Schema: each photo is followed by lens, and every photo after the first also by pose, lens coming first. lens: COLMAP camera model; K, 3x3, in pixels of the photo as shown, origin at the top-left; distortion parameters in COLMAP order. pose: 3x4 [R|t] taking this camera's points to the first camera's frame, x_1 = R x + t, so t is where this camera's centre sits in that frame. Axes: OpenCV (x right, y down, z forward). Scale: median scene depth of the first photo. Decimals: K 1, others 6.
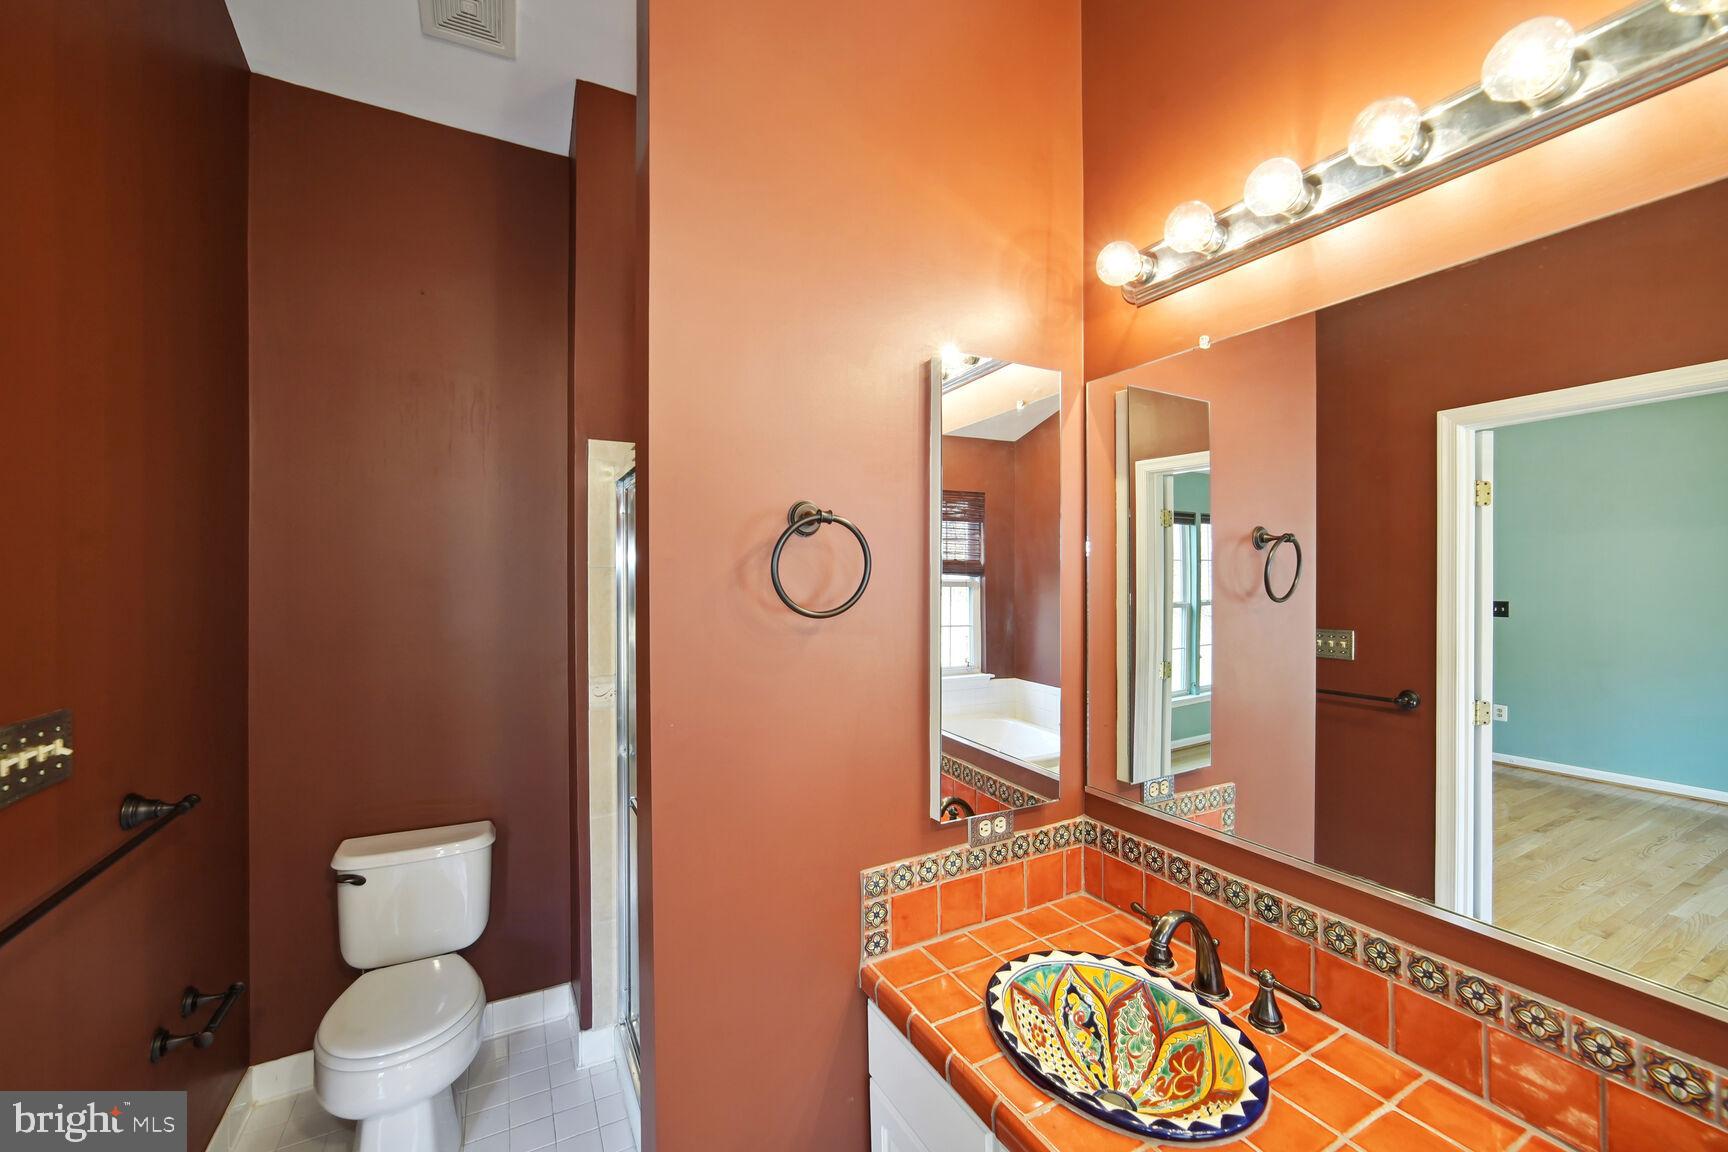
lens RADIAL K [[693.1, 0, 859.5], [0, 693.1, 582.8], [0, 0, 1]] dist [0.000186, 0.001498]
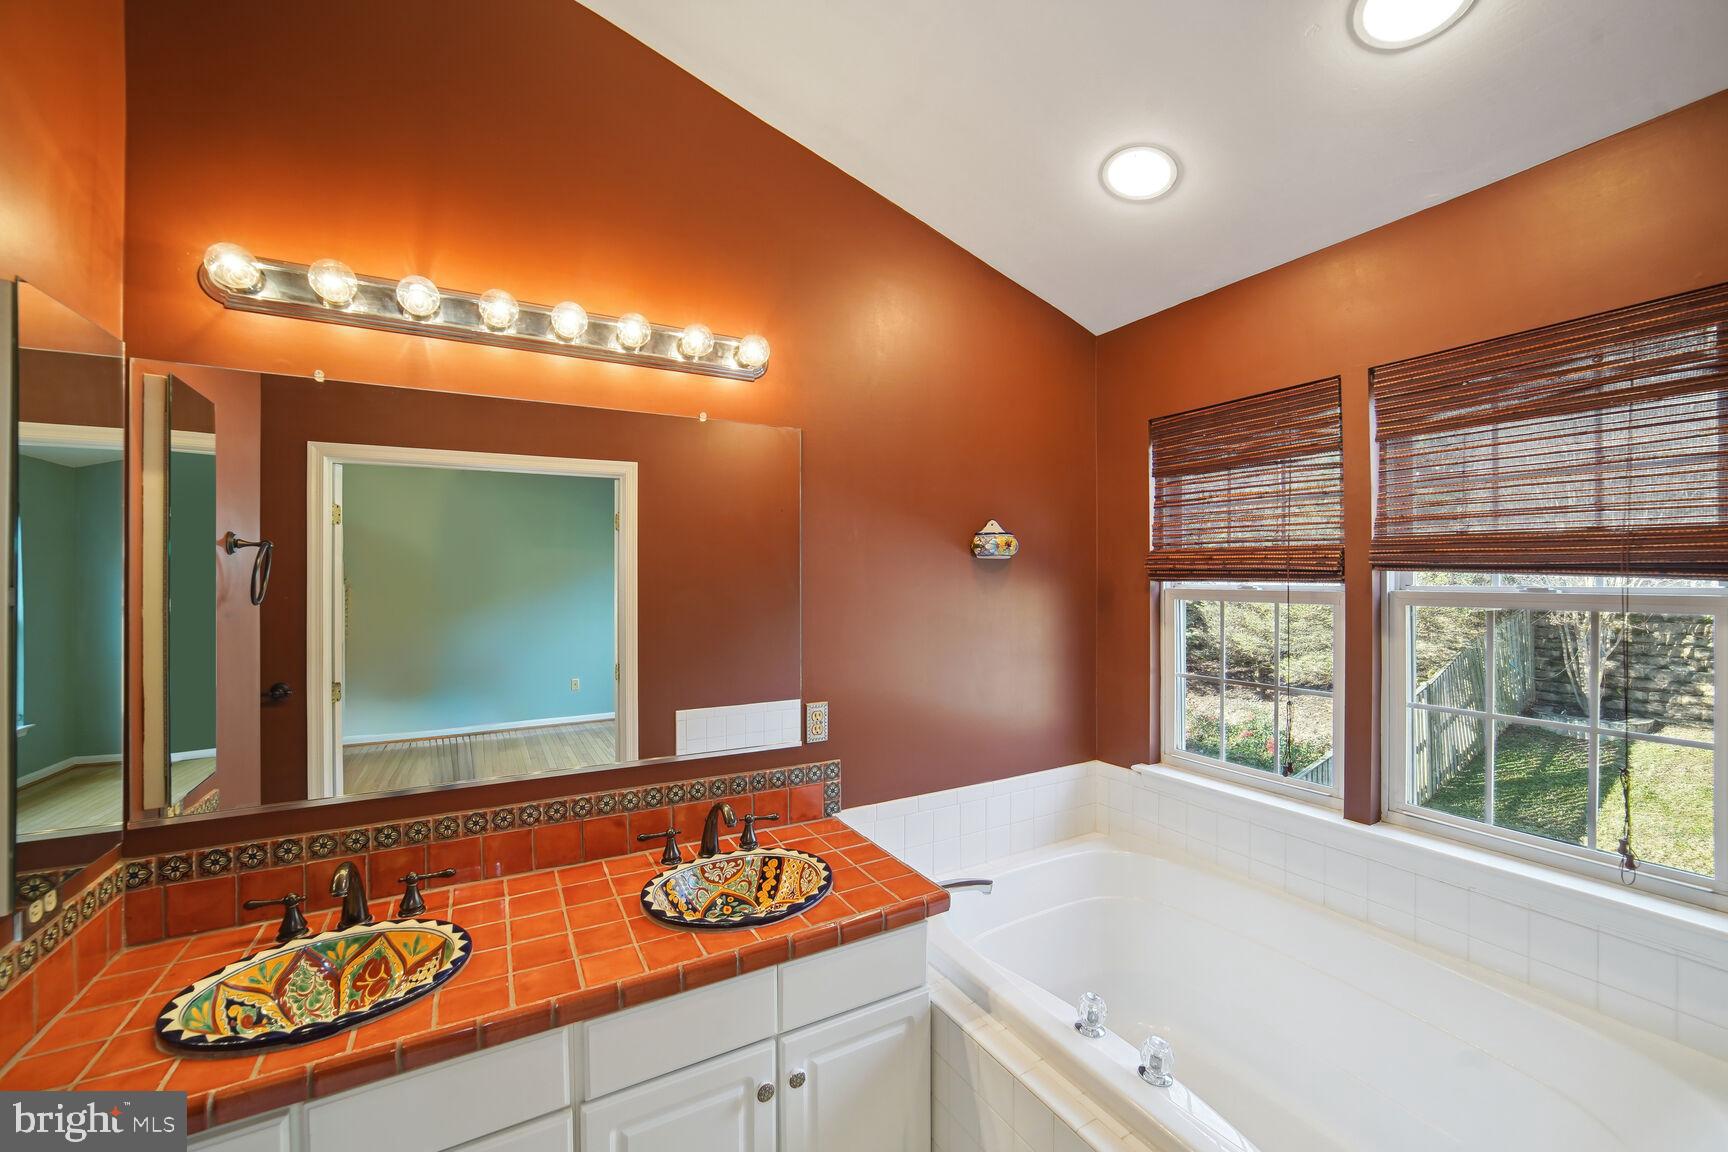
lens RADIAL K [[693.1, 0, 869.6], [0, 693.1, 580.3], [0, 0, 1]] dist [0.000186, 0.001498]
pose [[-0.005180, 0.000574, 0.999986, -0.676335], [0.011318, 0.999936, -0.000515, 0.003023], [-0.999923, 0.011315, -0.005186, 0.100036]]
